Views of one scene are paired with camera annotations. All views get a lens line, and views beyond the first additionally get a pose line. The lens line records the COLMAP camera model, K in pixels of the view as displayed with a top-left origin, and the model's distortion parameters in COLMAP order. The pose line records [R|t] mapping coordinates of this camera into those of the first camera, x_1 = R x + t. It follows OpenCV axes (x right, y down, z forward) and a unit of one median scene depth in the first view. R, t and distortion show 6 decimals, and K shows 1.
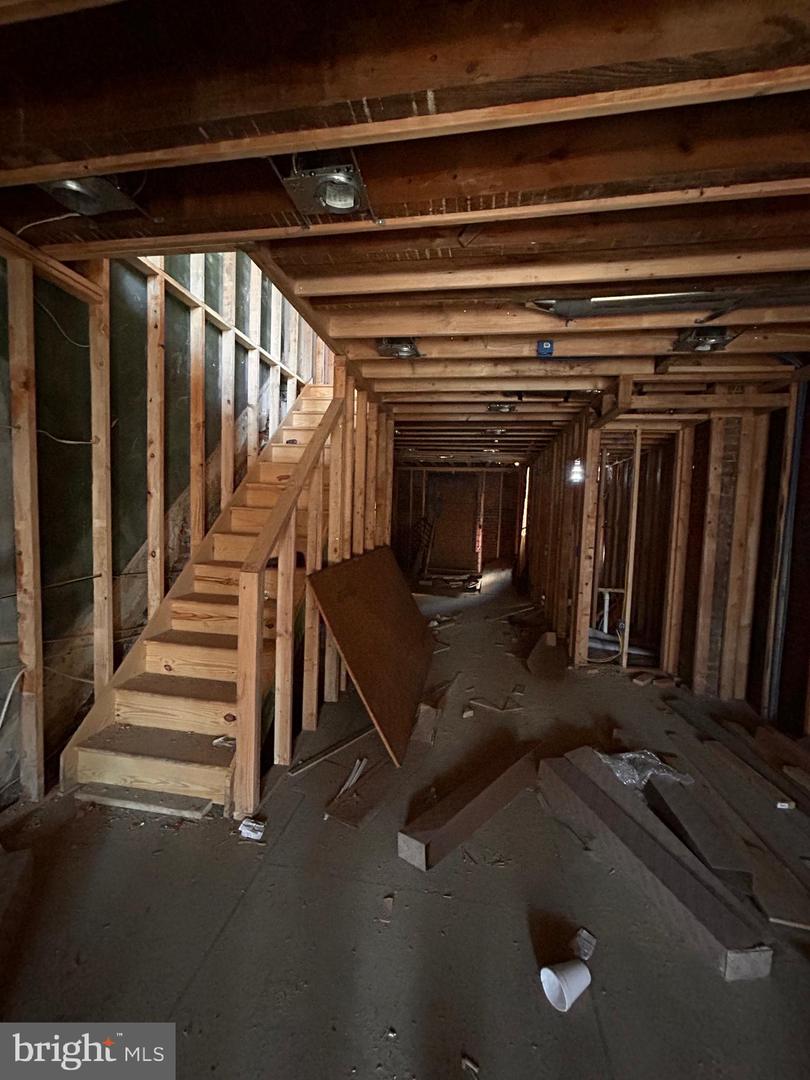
lens RADIAL K [[427.9, 0, 409.6], [0, 427.9, 539.3], [0, 0, 1]] dist [0.000637, 0.000400]
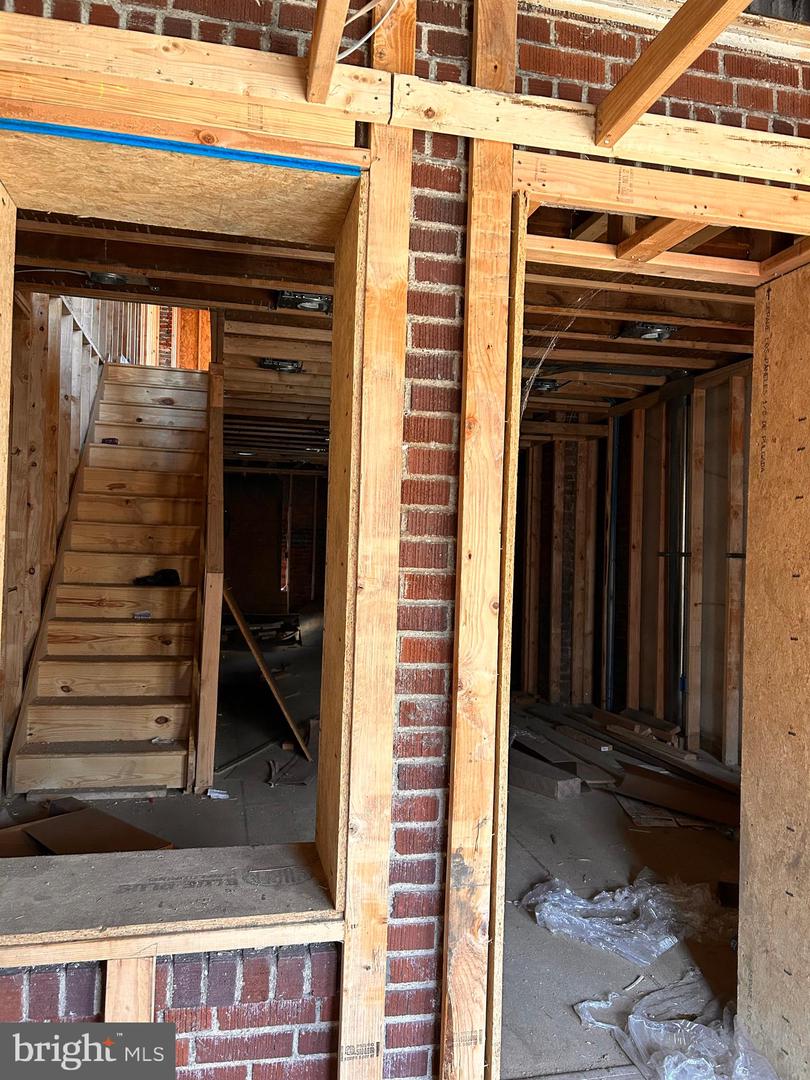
lens RADIAL K [[813.6, 0, 405.0], [0, 813.6, 540.0], [0, 0, 1]] dist [0.007600, 0.001245]
pose [[0.924975, -0.005127, 0.379994, -0.417554], [0.029299, 0.997895, -0.057854, 0.073909], [-0.378898, 0.064647, 0.923178, -0.727281]]
